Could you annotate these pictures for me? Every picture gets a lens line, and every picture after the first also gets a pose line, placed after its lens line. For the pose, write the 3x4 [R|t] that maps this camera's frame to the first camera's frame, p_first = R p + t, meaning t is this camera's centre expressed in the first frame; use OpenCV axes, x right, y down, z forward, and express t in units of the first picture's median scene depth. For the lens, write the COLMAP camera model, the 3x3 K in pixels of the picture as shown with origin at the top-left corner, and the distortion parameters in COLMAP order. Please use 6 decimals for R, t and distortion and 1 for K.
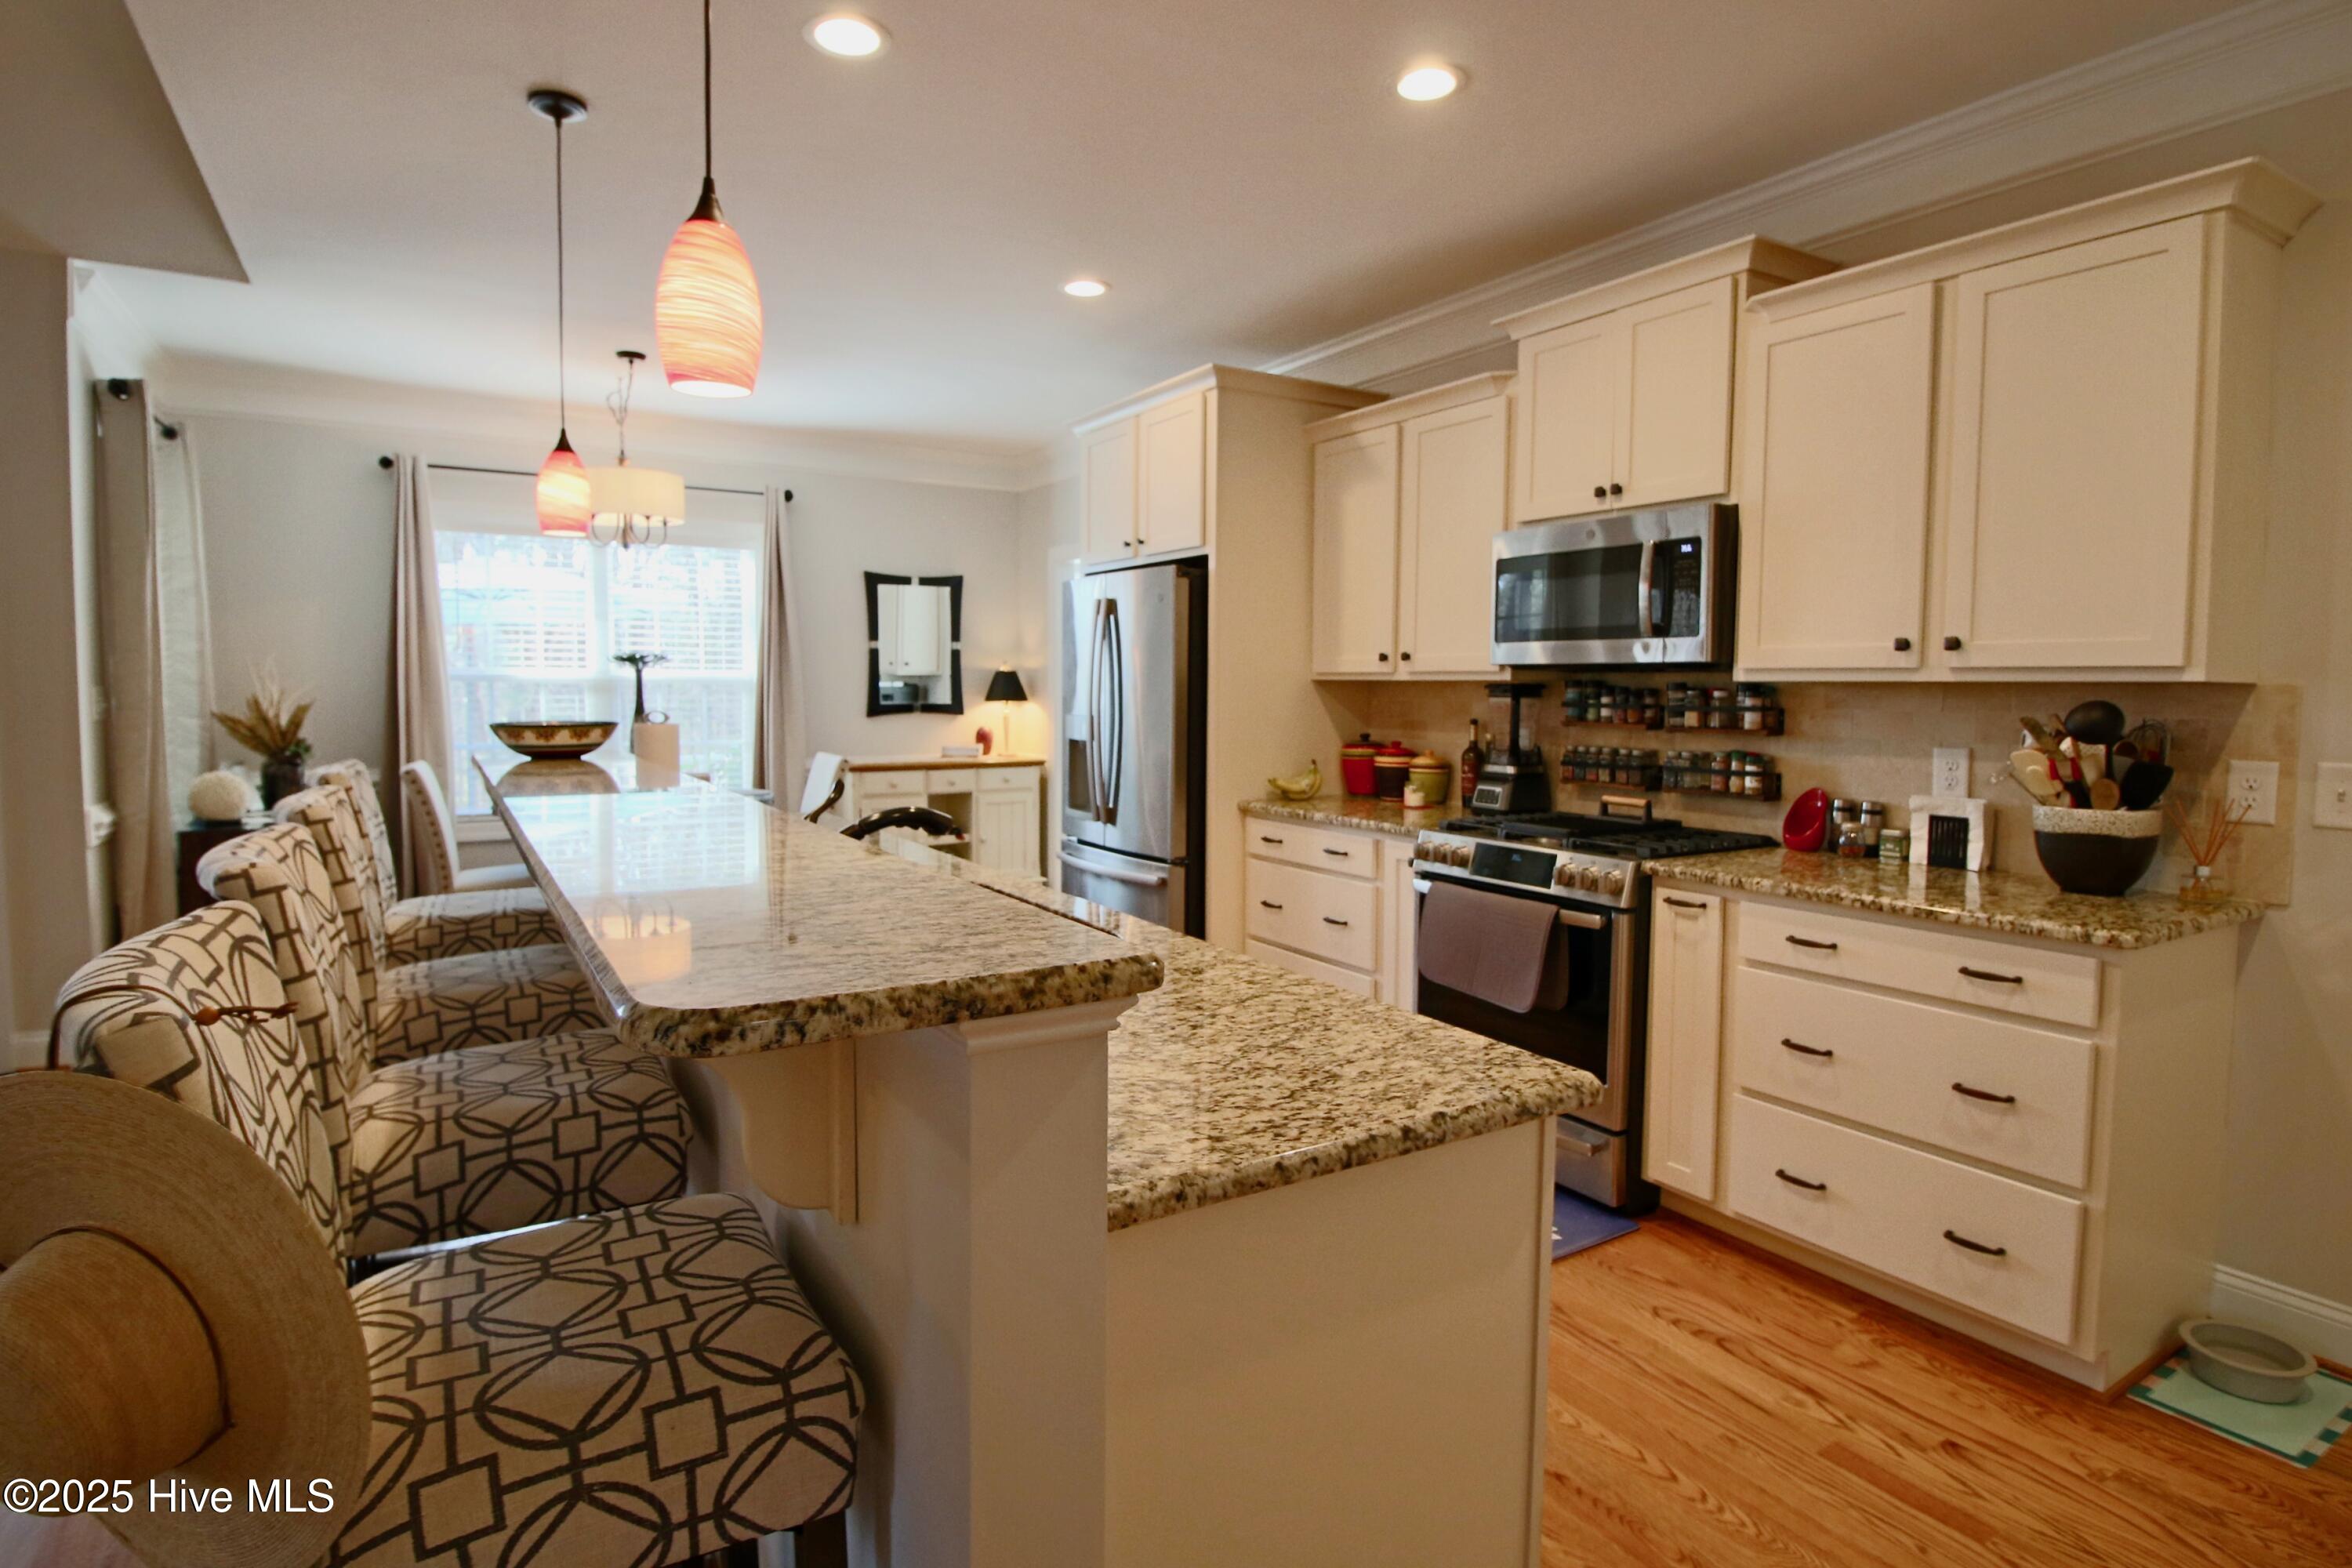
lens RADIAL K [[1202.9, 0, 1164.1], [0, 1202.9, 760.1], [0, 0, 1]] dist [0.001594, -0.015463]
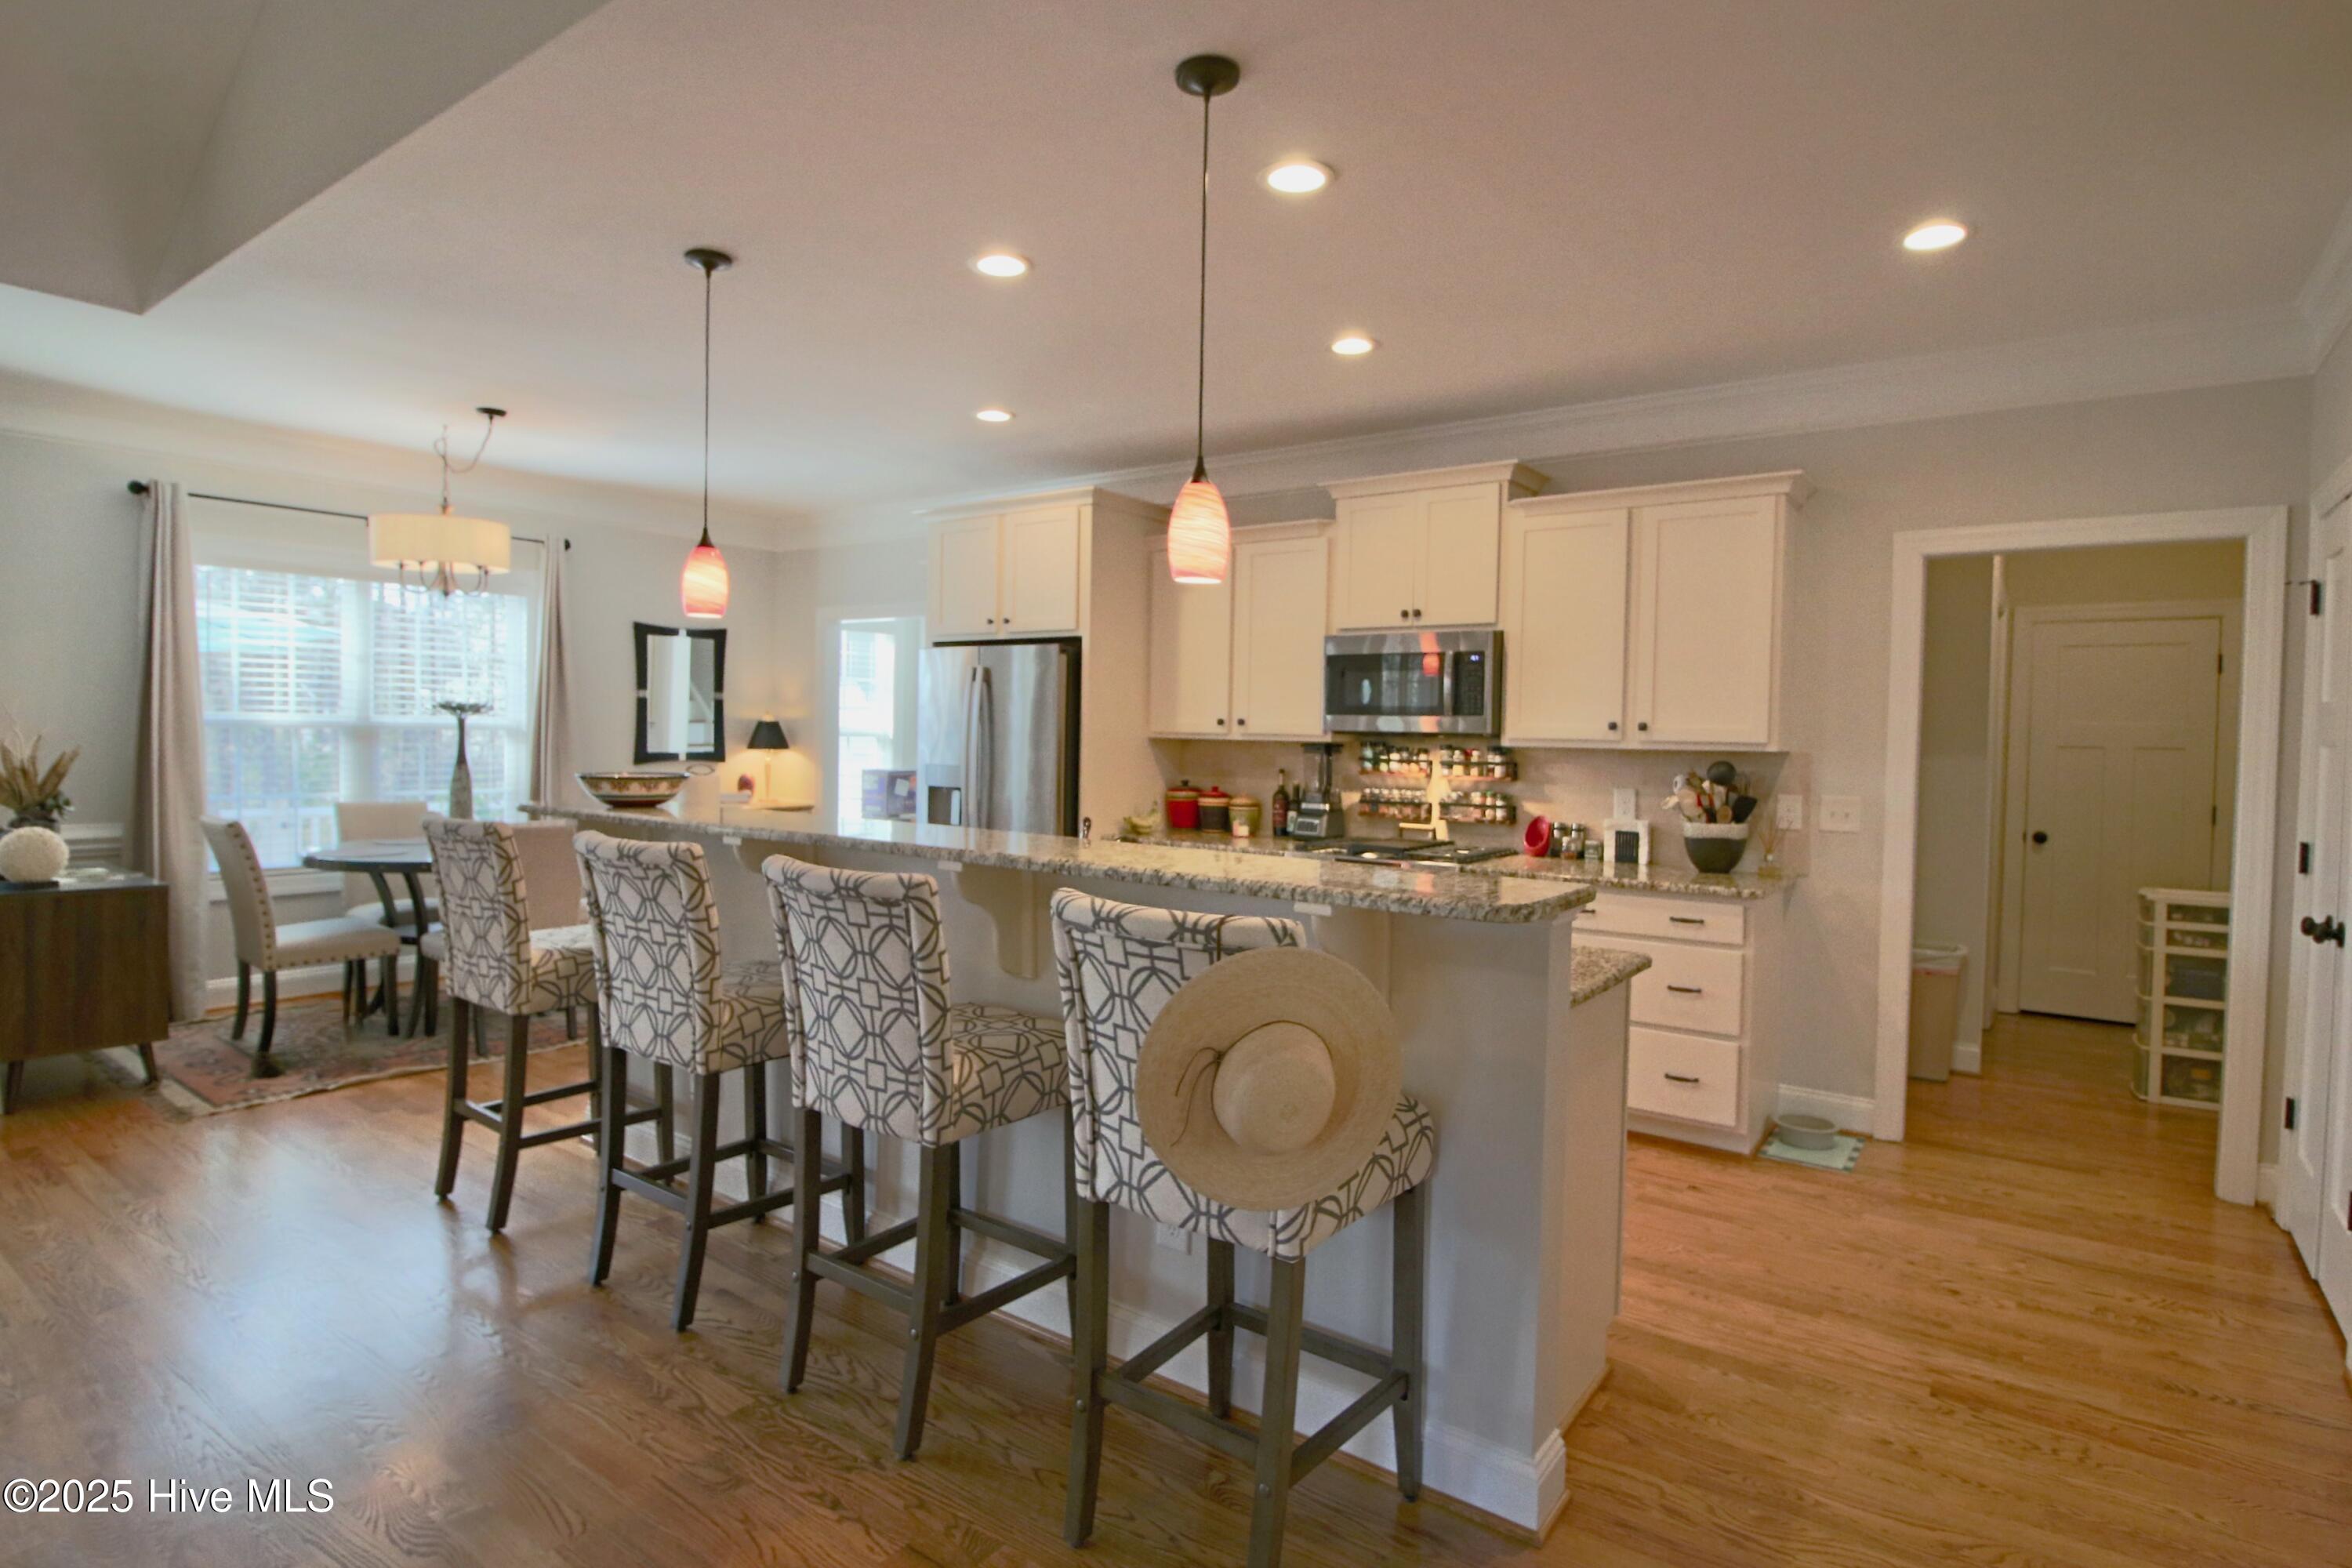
lens RADIAL K [[1202.9, 0, 1167.1], [0, 1202.9, 765.3], [0, 0, 1]] dist [0.001594, -0.015463]
pose [[0.924769, 0.000235, 0.380530, -0.475520], [0.011654, 0.999513, -0.028938, -0.002103], [-0.380352, 0.031196, 0.924316, -0.234173]]
